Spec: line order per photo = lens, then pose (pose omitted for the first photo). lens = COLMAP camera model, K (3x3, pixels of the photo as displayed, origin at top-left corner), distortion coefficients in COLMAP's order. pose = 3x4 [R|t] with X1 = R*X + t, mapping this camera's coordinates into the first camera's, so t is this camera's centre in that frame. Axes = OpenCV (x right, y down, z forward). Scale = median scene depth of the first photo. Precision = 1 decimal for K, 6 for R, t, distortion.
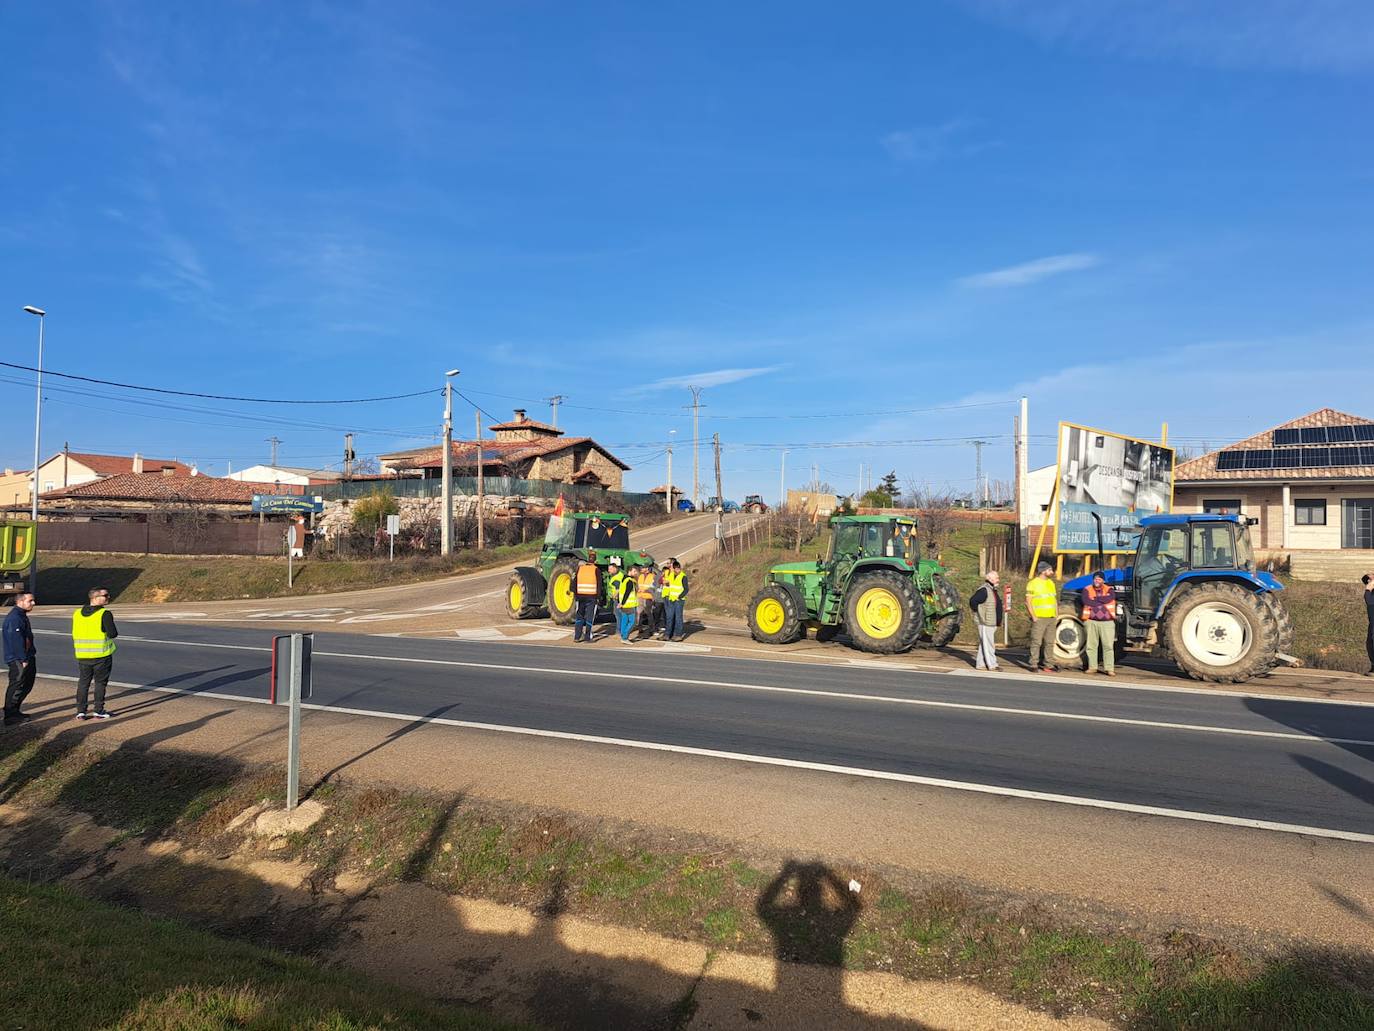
lens RADIAL K [[965.6, 0, 687.0], [0, 965.6, 515.5], [0, 0, 1]] dist [0.105049, -0.119925]
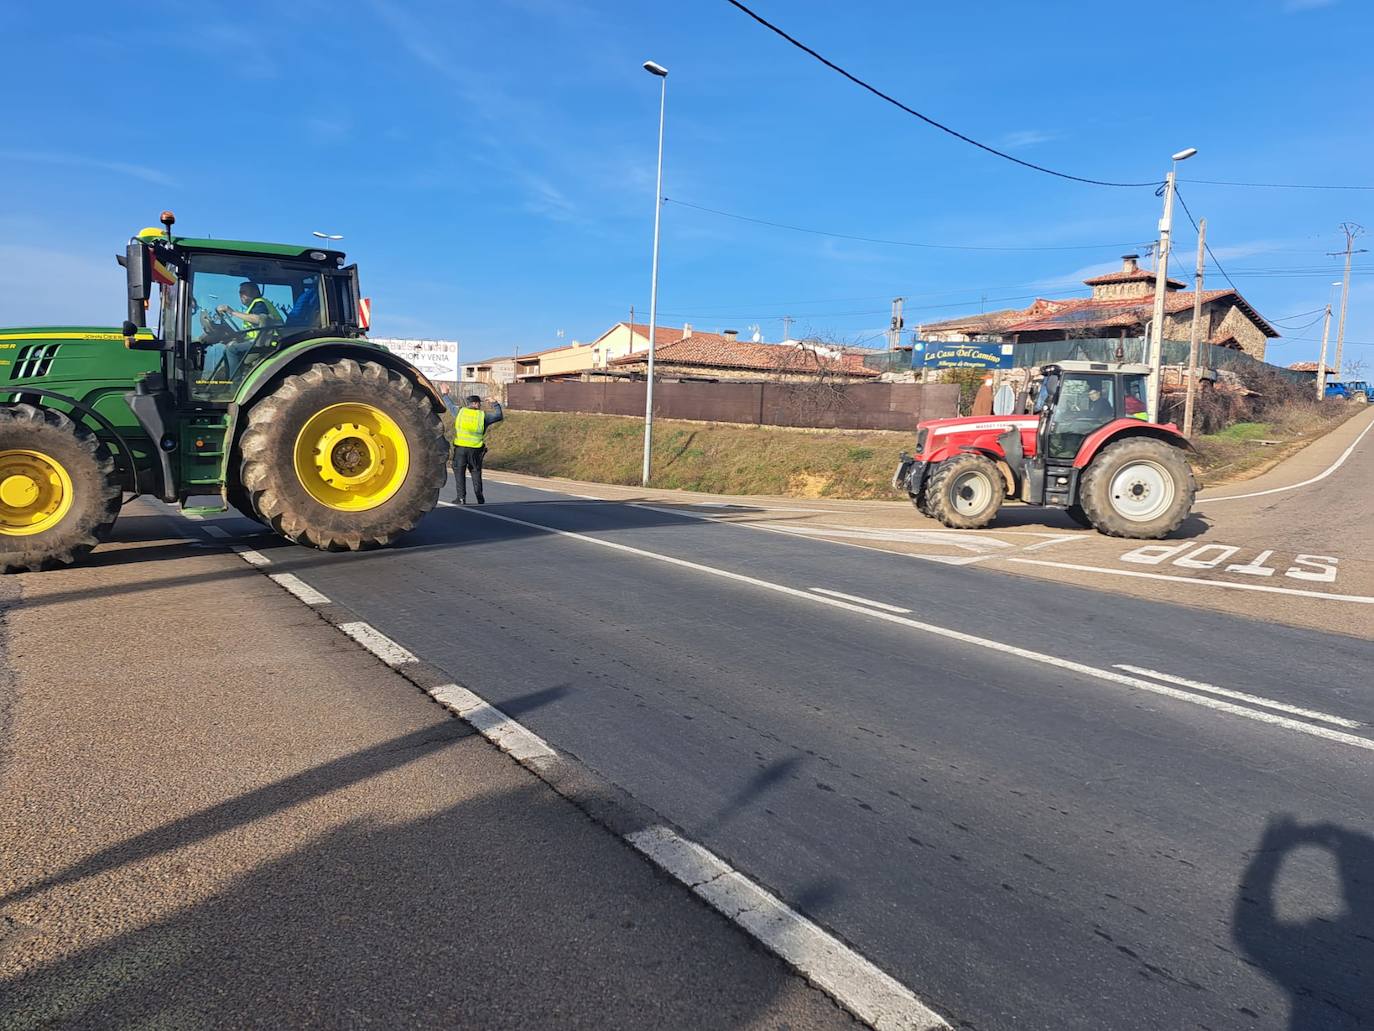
lens RADIAL K [[965.6, 0, 687.0], [0, 965.6, 515.5], [0, 0, 1]] dist [0.105049, -0.119925]
pose [[0.890933, 0.079178, -0.447178, -0.122509], [-0.027990, 0.992386, 0.119947, 0.009616], [0.453271, -0.094348, 0.886366, 0.145717]]
